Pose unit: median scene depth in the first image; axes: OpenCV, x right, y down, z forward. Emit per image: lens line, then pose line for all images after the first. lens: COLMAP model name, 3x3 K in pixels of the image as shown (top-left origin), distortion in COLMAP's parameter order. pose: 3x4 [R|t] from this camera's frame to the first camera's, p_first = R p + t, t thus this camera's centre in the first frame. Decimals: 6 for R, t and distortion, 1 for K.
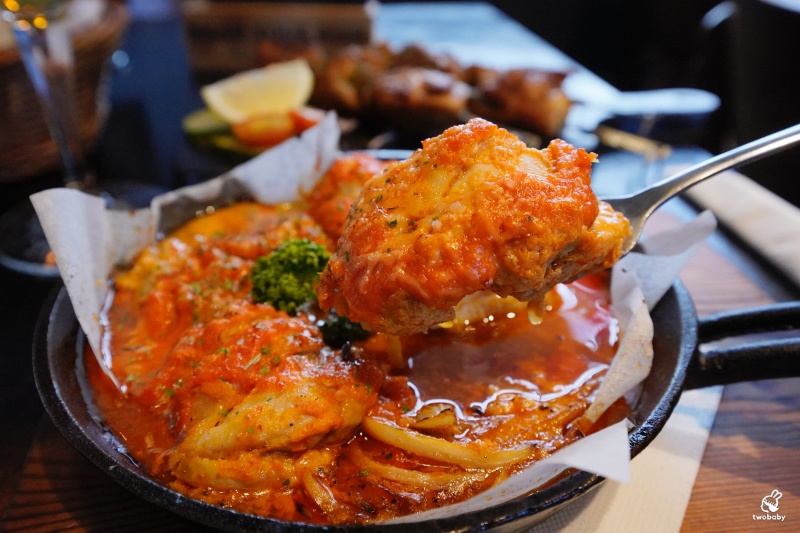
lens RADIAL K [[633.1, 0, 400.4], [0, 633.1, 252.4], [0, 0, 1]] dist [-0.009658, 0.048101]
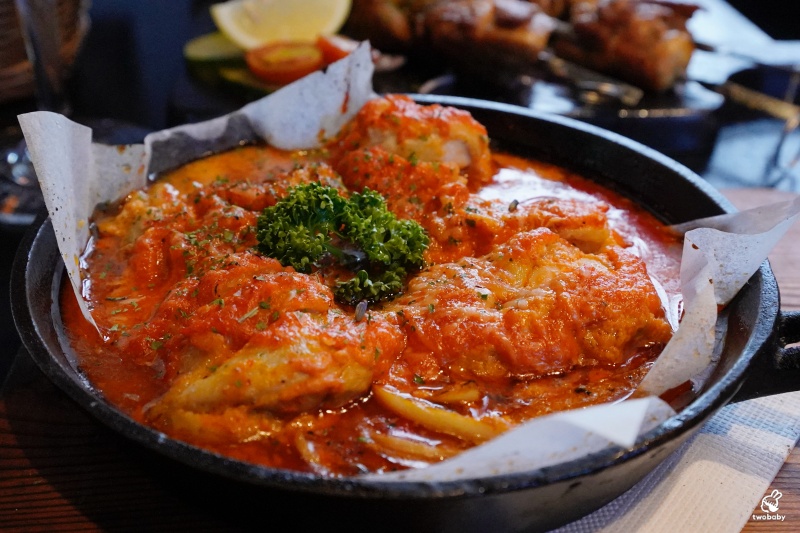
lens RADIAL K [[976.1, 0, 400.3], [0, 976.1, 239.7], [0, 0, 1]] dist [0.021878, -0.005568]
pose [[0.993639, 0.065914, -0.091305, 0.085460], [-0.068458, 0.997340, -0.025014, 0.079435], [0.089413, 0.031106, 0.995509, -0.310460]]
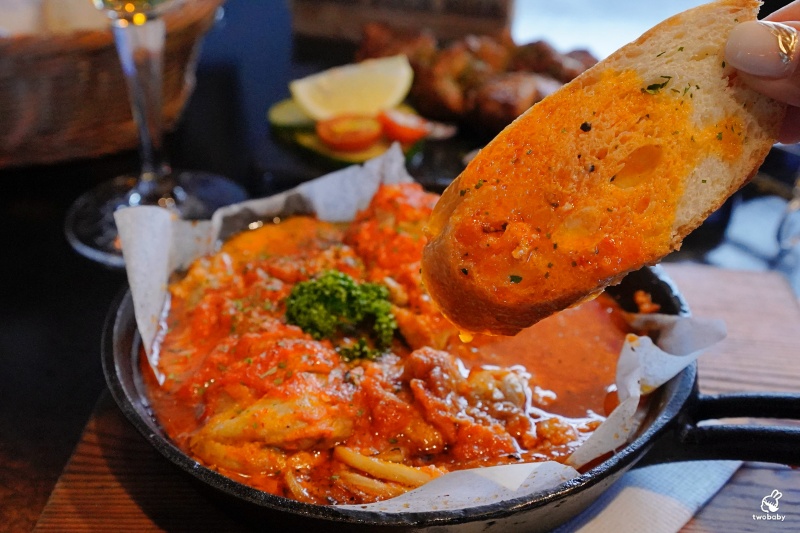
lens RADIAL K [[992.9, 0, 400.0], [0, 992.9, 266.5], [0, 0, 1]] dist [-0.004142, -0.009299]
pose [[0.968926, 0.118370, -0.217190, 0.336759], [-0.117437, 0.992931, 0.017244, -0.073039], [0.217696, 0.008798, 0.975977, -0.660332]]
